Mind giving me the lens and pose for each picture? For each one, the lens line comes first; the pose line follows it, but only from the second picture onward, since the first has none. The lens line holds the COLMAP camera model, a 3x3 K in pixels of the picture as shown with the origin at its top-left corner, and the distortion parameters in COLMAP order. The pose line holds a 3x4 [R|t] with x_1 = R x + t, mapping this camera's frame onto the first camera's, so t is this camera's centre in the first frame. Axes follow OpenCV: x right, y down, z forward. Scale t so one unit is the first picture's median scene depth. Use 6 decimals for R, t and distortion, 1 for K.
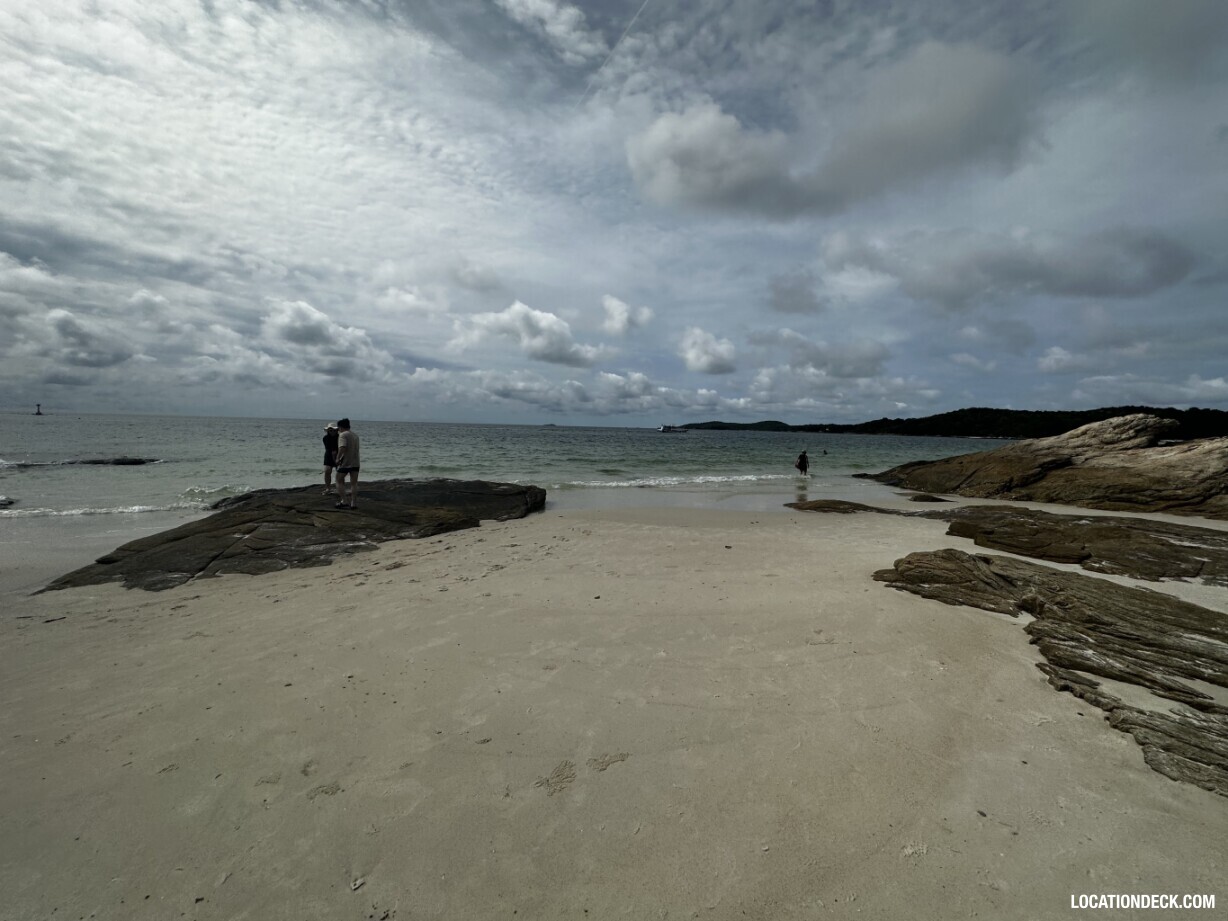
lens RADIAL K [[486.5, 0, 614.0], [0, 486.5, 460.5], [0, 0, 1]] dist [-0.004075, 0.000823]
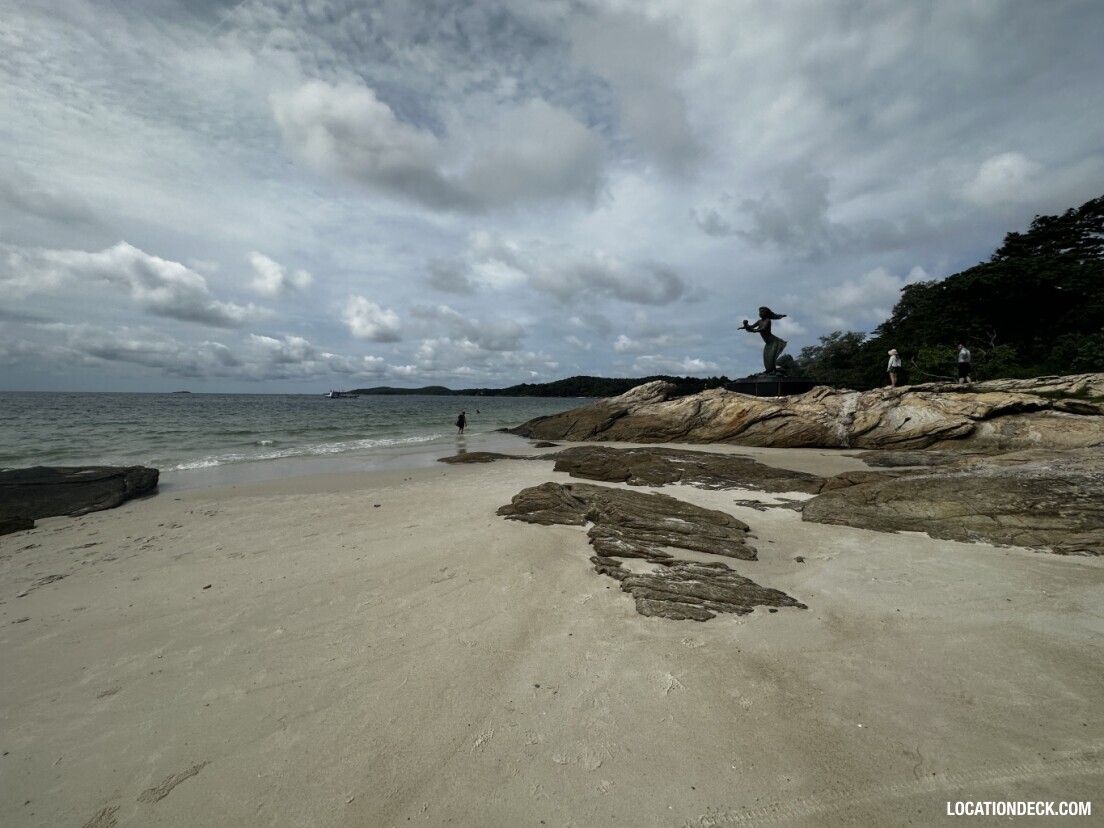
lens RADIAL K [[437.4, 0, 552.0], [0, 437.4, 414.0], [0, 0, 1]] dist [-0.004075, 0.000823]
pose [[0.841862, -0.039624, 0.538236, 0.013436], [0.049150, 0.998786, -0.003347, 0.000133], [-0.537450, 0.029272, 0.842787, -0.002588]]
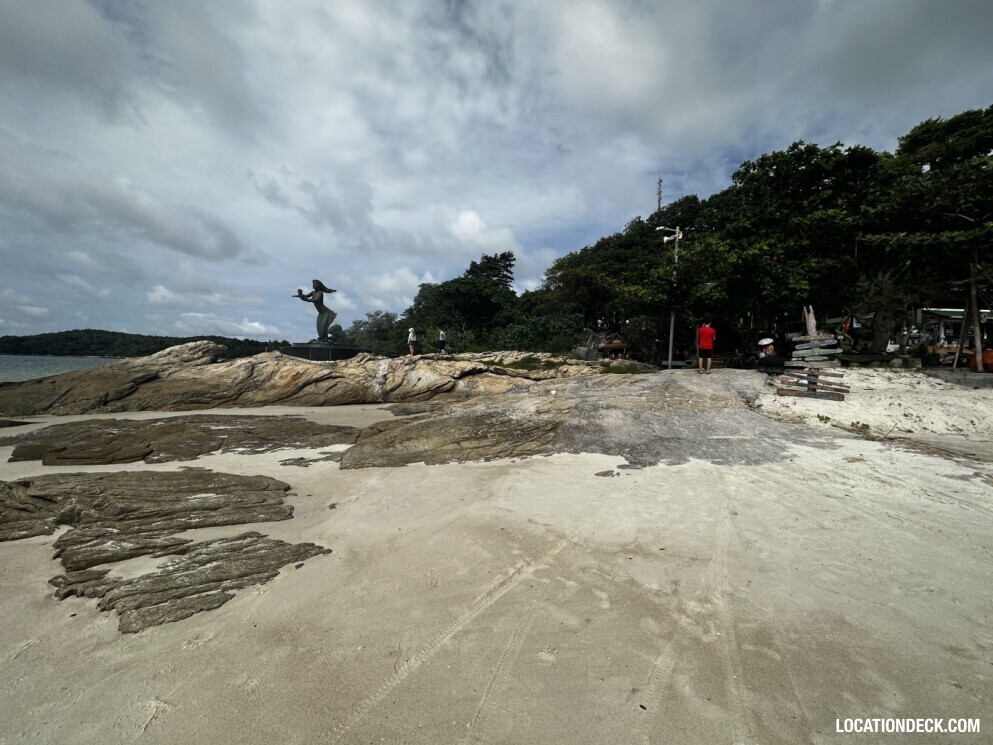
lens RADIAL K [[393.4, 0, 496.9], [0, 393.4, 372.9], [0, 0, 1]] dist [-0.005005, 0.001194]
pose [[0.133520, -0.036884, 0.990360, 0.024715], [0.043999, 0.998542, 0.031257, 0.000597], [-0.990069, 0.039401, 0.134948, -0.005552]]
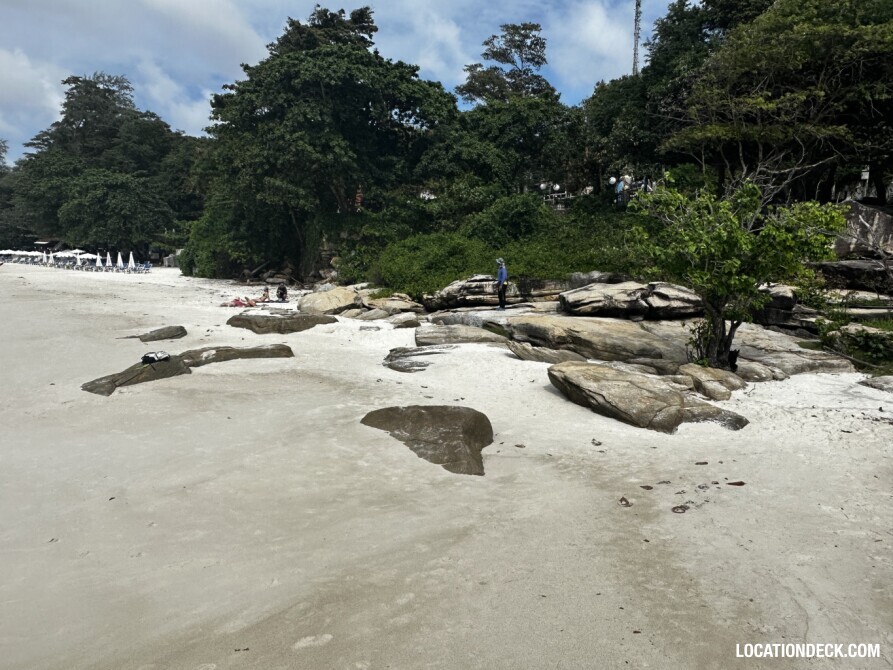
lens RADIAL K [[631.5, 0, 446.5], [0, 631.5, 335.0], [0, 0, 1]] dist [-0.006709, 0.002169]
pose [[-0.263373, -0.149597, 0.953024, 0.604711], [0.040273, 0.985337, 0.165799, -0.061578], [-0.963853, 0.082048, -0.253487, 0.491009]]
